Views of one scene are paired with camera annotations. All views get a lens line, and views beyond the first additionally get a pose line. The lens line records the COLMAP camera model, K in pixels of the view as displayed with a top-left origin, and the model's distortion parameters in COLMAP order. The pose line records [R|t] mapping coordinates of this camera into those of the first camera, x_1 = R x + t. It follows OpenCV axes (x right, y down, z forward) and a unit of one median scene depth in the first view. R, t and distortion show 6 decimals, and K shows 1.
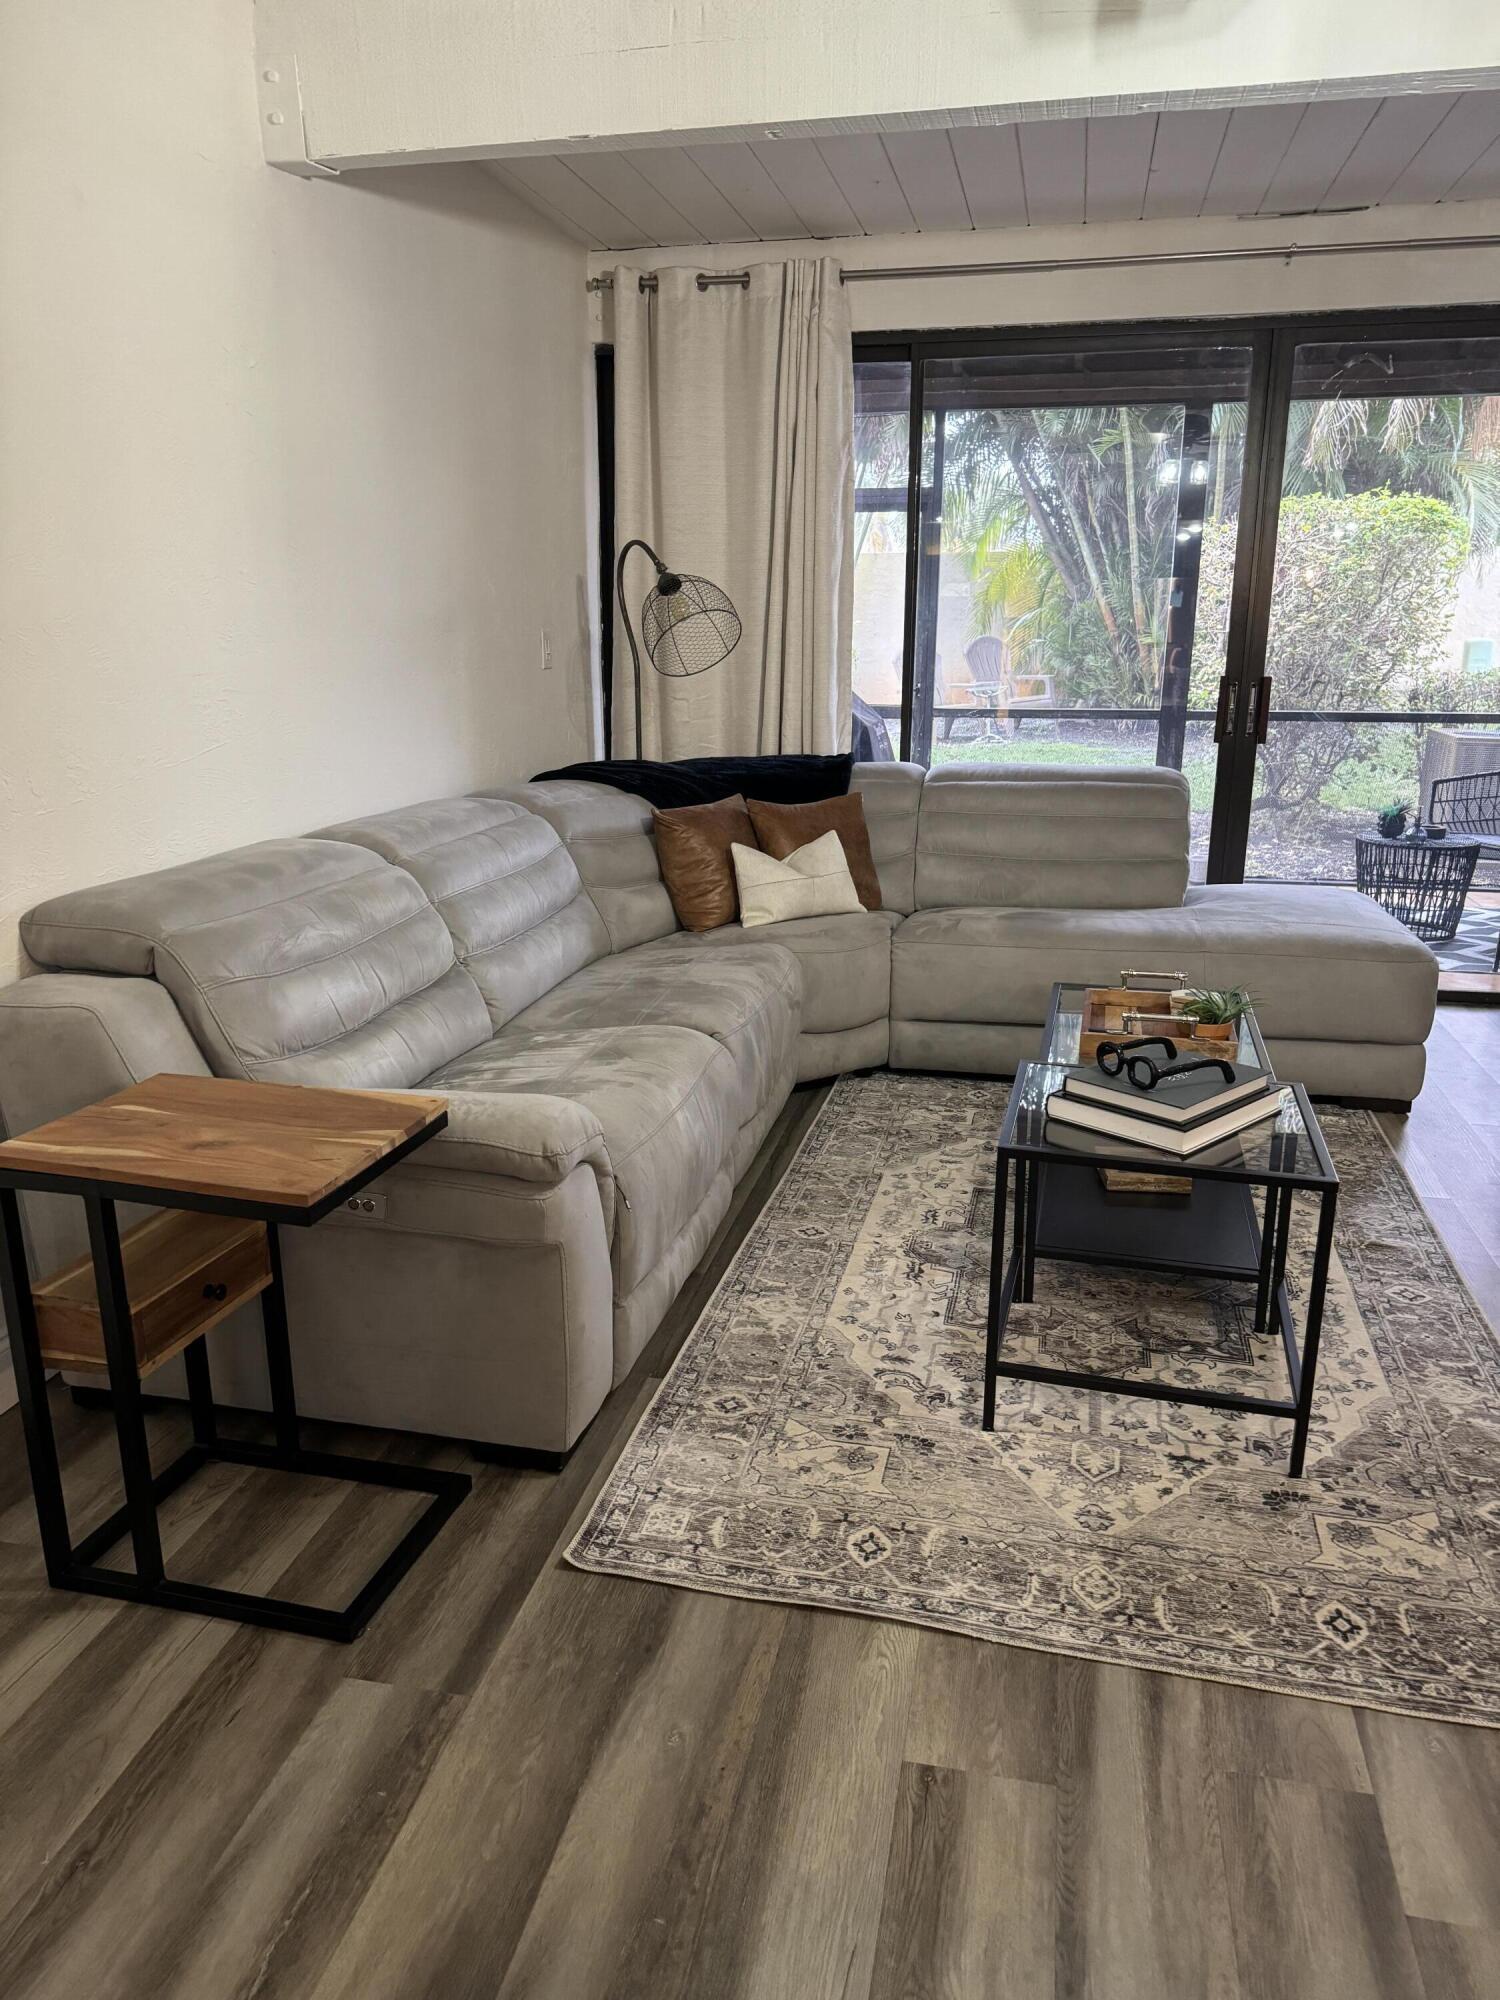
lens RADIAL K [[1400.6, 0, 741.7], [0, 1400.6, 994.6], [0, 0, 1]] dist [0.051599, -0.019543]
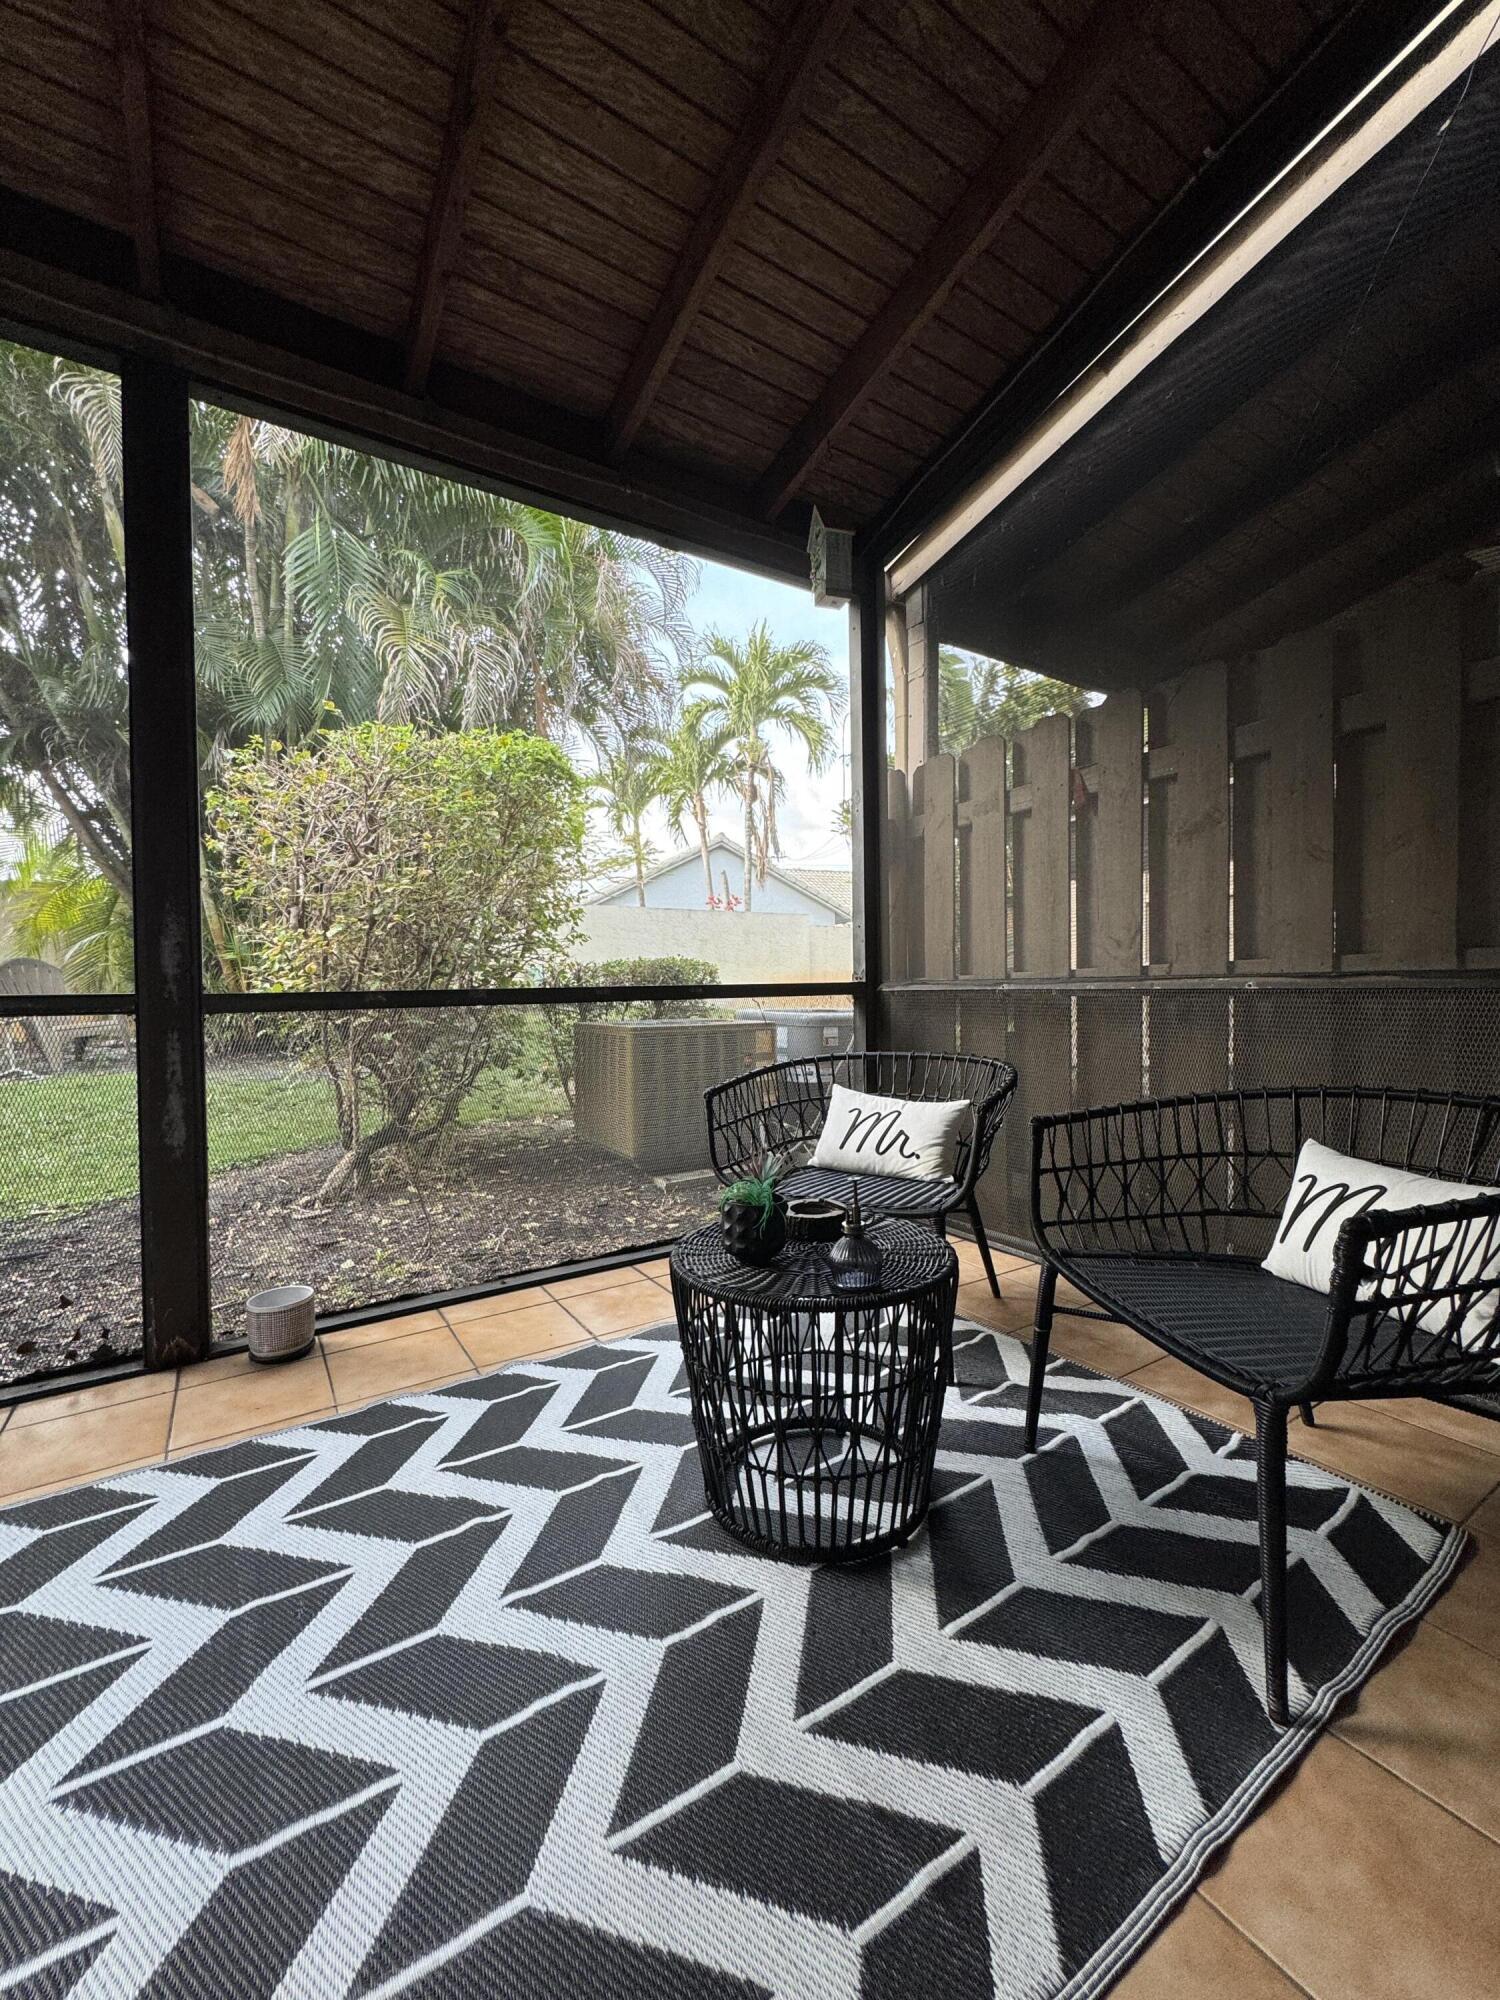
lens RADIAL K [[801.9, 0, 749.7], [0, 801.9, 1006.7], [0, 0, 1]] dist [0.005397, -0.000171]
pose [[0.695066, -0.027761, 0.718410, 0.814963], [0.192493, 0.969958, -0.148756, -0.403231], [-0.692698, 0.241684, 0.679528, 2.282743]]
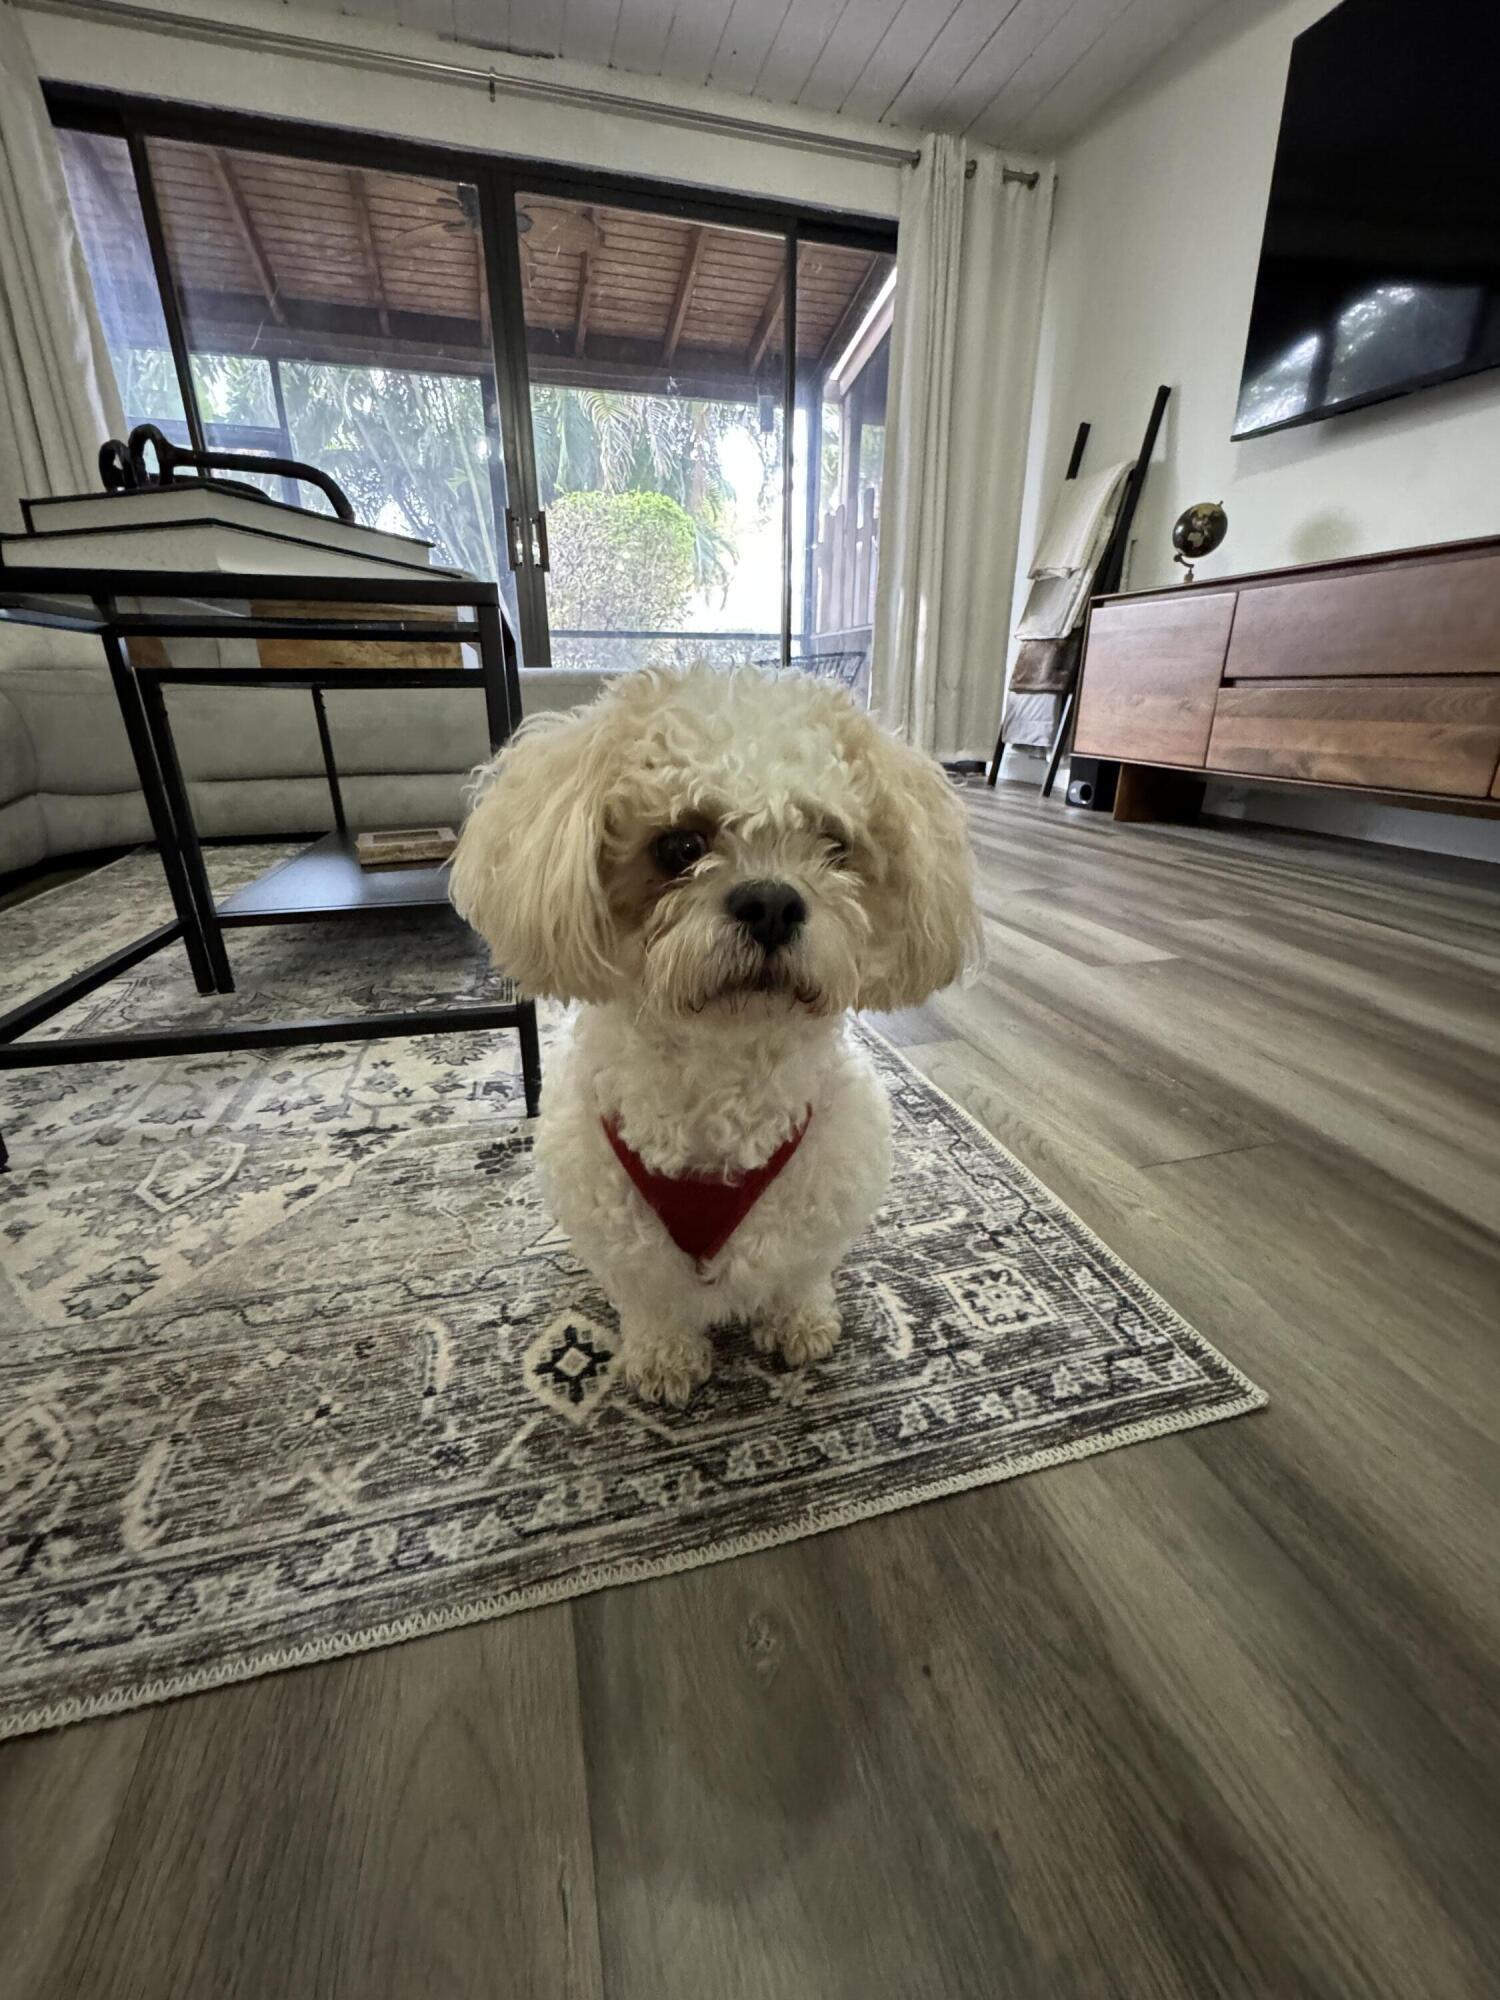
lens RADIAL K [[801.9, 0, 749.6], [0, 801.9, 994.1], [0, 0, 1]] dist [0.005397, -0.000171]
pose [[0.875142, -0.154435, 0.458559, 0.331253], [0.112346, 0.986652, 0.117879, 0.265241], [-0.470643, -0.051643, 0.880811, 0.665149]]
